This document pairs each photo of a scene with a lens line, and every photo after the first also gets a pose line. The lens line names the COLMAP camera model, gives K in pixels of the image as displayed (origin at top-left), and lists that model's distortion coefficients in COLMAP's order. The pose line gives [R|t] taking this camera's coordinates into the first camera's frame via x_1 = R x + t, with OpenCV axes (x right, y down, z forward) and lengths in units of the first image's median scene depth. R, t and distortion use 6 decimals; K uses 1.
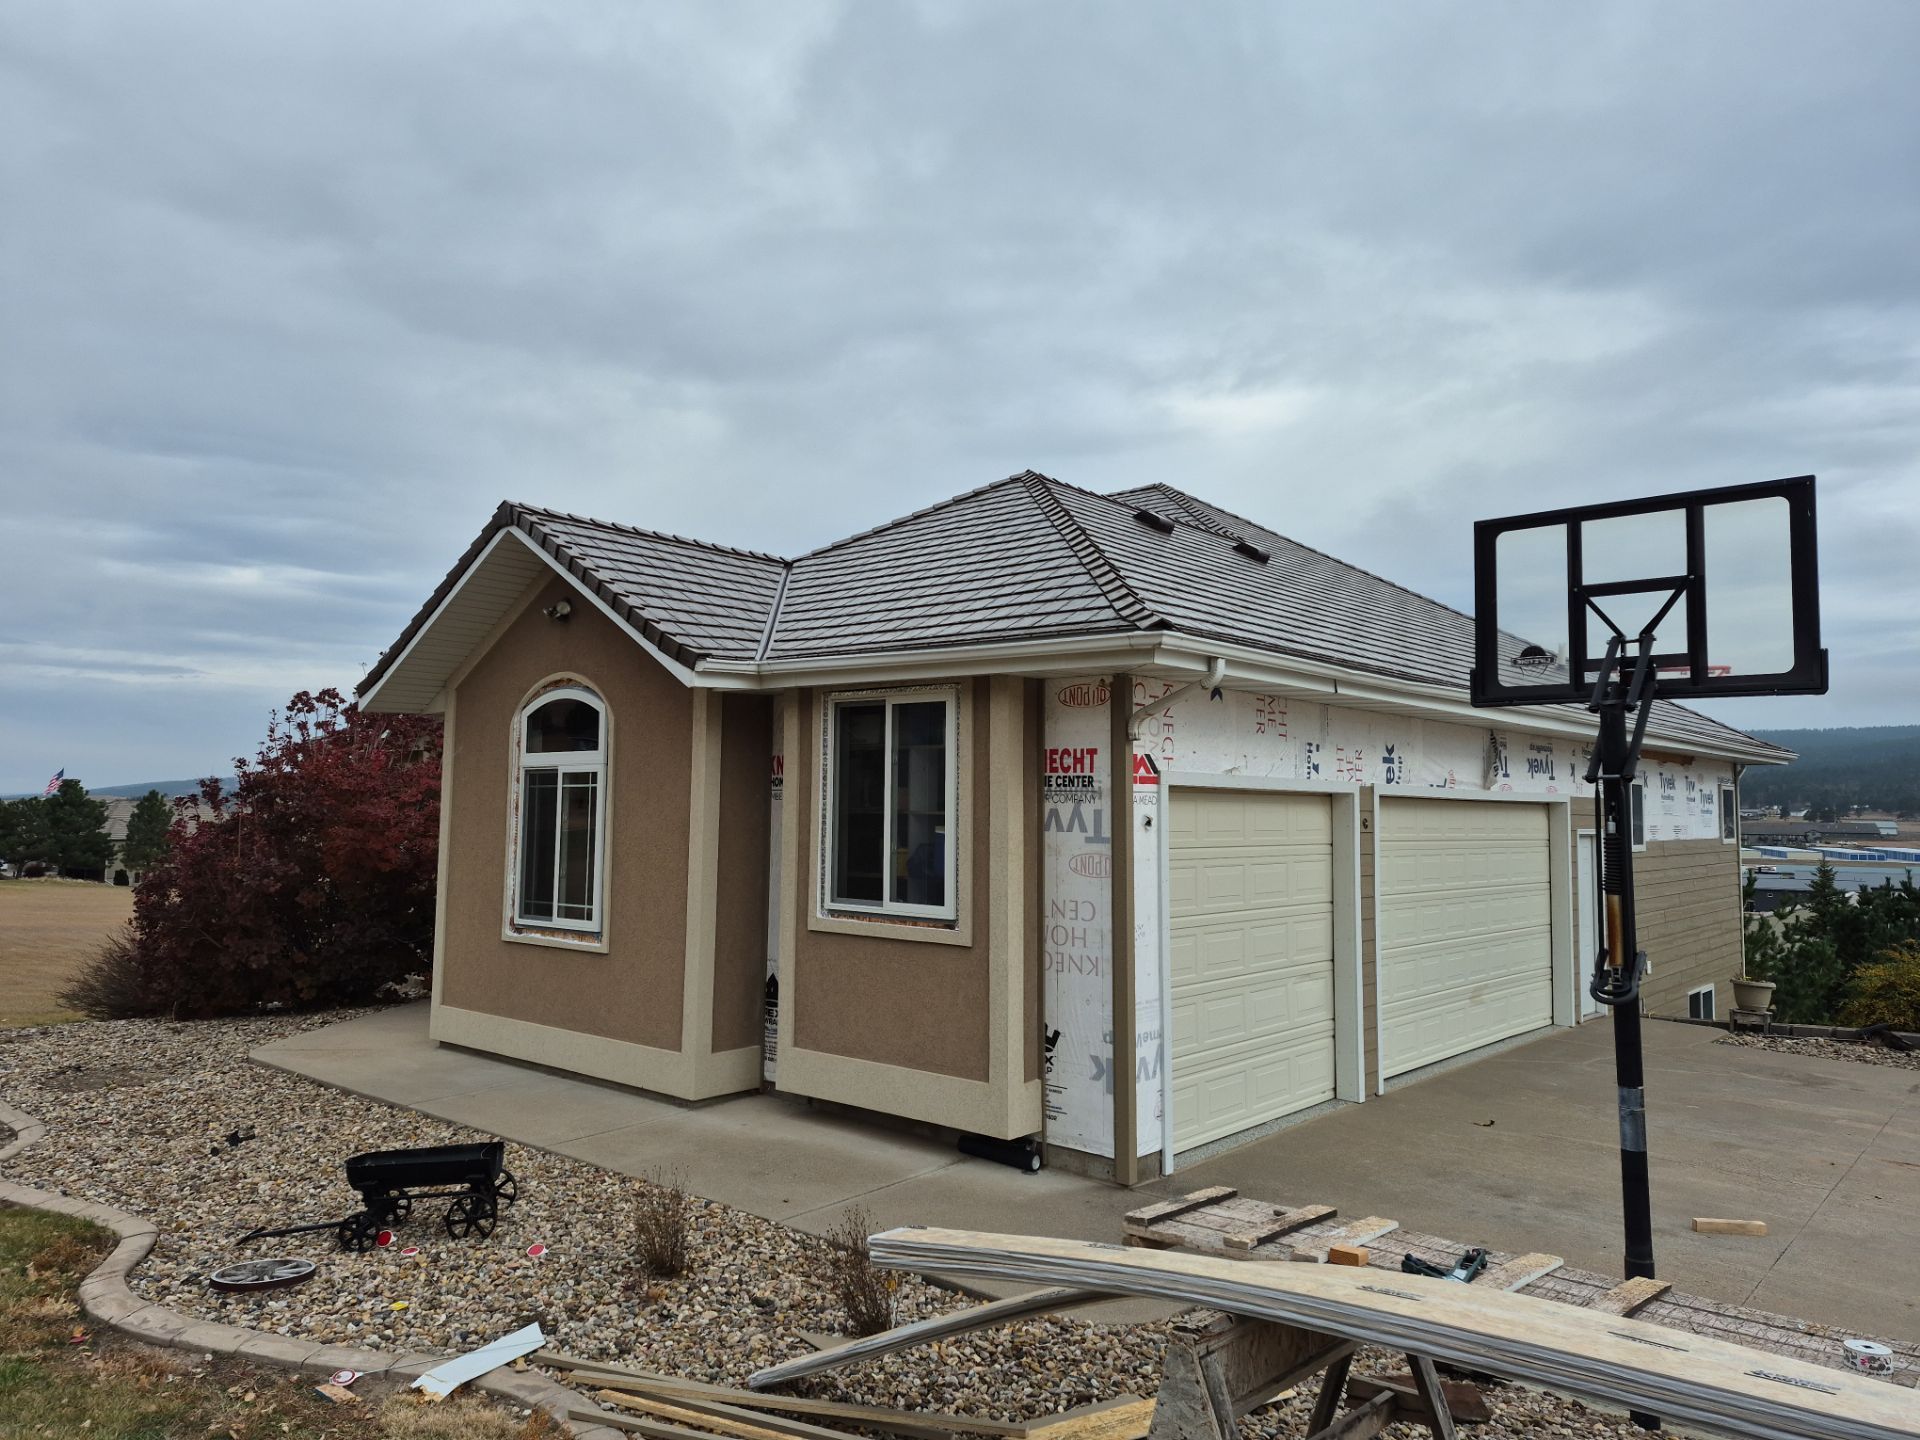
lens RADIAL K [[1314.2, 0, 1027.2], [0, 1314.2, 710.7], [0, 0, 1]] dist [0.004663, 0.000755]
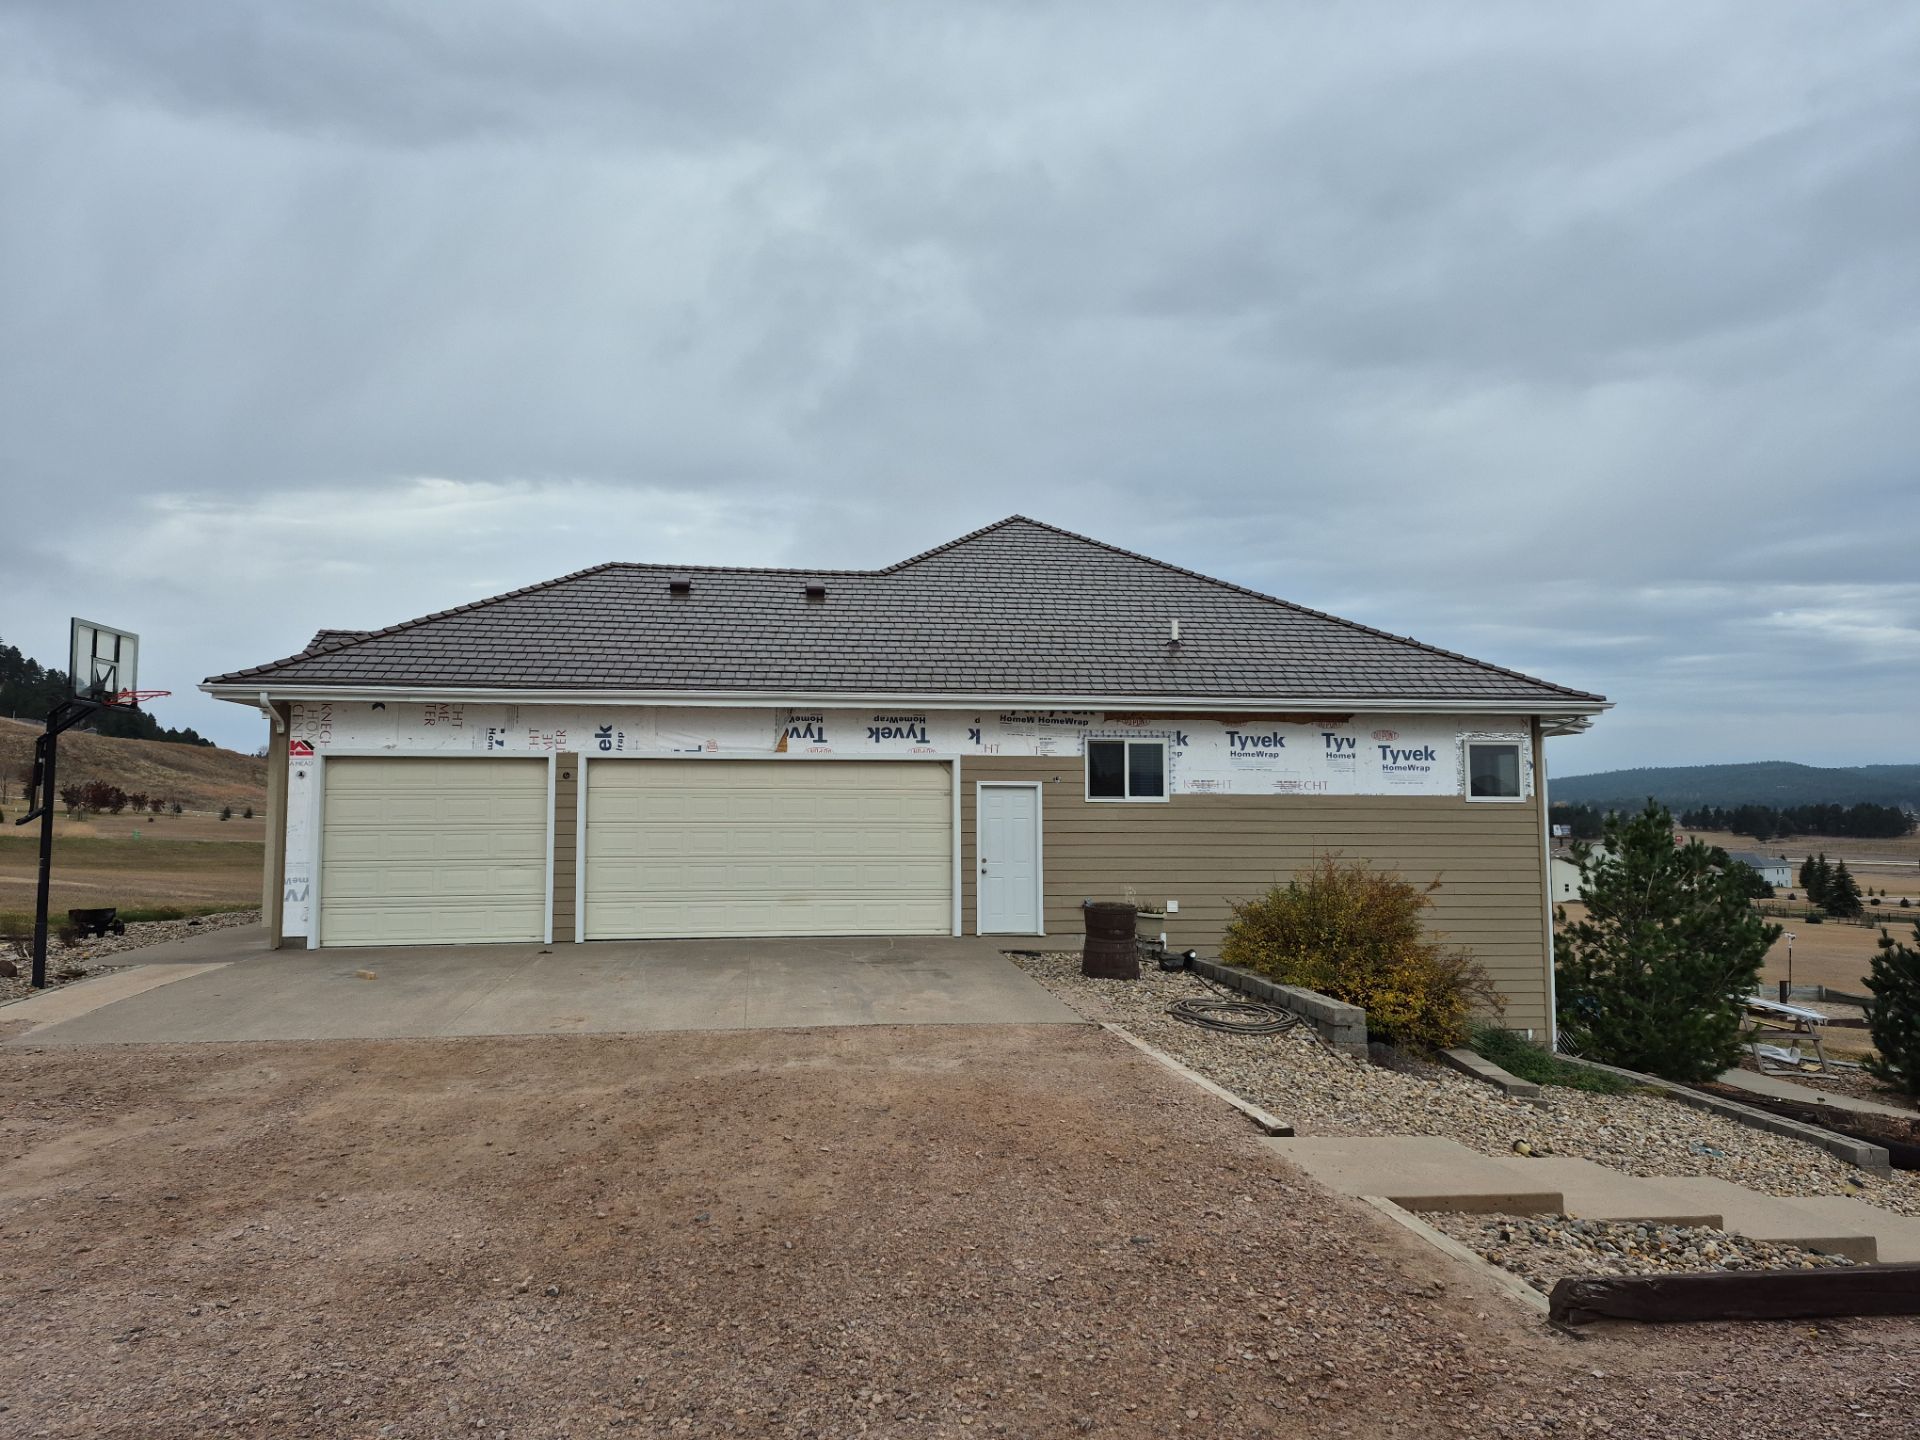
lens RADIAL K [[1314.2, 0, 1027.2], [0, 1314.2, 710.7], [0, 0, 1]] dist [0.004663, 0.000755]
pose [[0.764722, -0.057541, -0.641785, 1.826353], [0.057577, 0.998123, -0.020883, 0.076652], [0.641782, -0.020982, 0.766600, 0.139195]]
